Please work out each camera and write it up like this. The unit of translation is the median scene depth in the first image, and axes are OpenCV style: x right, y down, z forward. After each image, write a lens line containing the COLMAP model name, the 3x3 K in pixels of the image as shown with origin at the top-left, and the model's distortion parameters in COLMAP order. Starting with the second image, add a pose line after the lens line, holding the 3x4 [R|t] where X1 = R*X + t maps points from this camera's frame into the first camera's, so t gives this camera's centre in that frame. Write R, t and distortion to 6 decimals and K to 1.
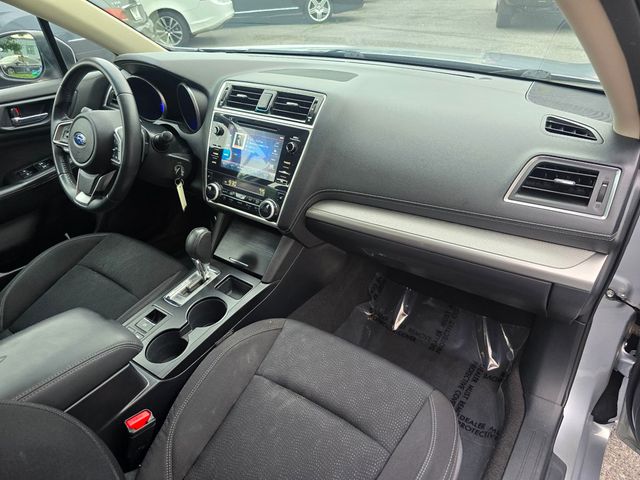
lens RADIAL K [[451.3, 0, 328.7], [0, 451.3, 238.1], [0, 0, 1]] dist [0.008192, -0.004461]
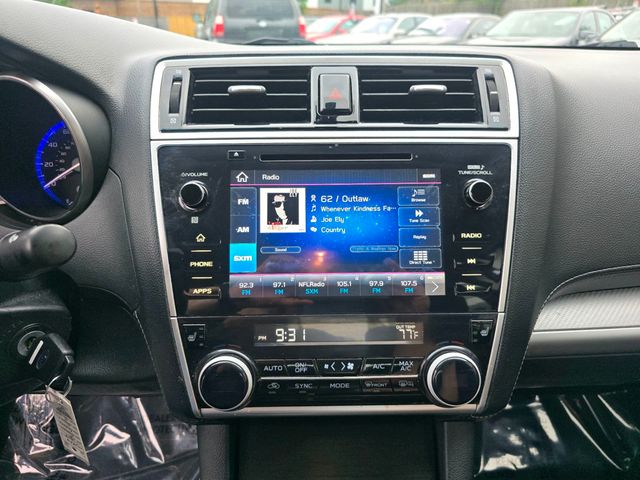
lens RADIAL K [[451.3, 0, 328.7], [0, 451.3, 238.1], [0, 0, 1]] dist [0.008192, -0.004461]
pose [[0.805545, -0.203330, 0.556555, -0.379368], [0.287204, 0.955552, -0.066594, -0.167370], [-0.518277, 0.213489, 0.828137, 0.725423]]
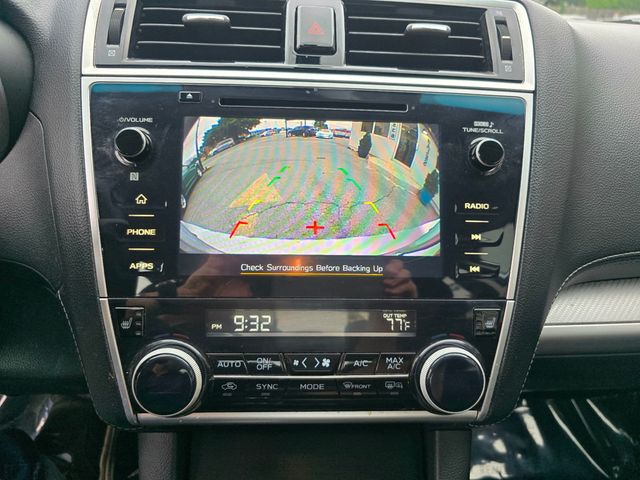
lens RADIAL K [[455.4, 0, 329.9], [0, 455.4, 240.6], [0, 0, 1]] dist [-0.002423, -0.000596]
pose [[0.784756, -0.185834, 0.591290, -0.343452], [0.266298, 0.962545, -0.050916, -0.149535], [-0.559681, 0.197416, 0.804850, 0.781884]]
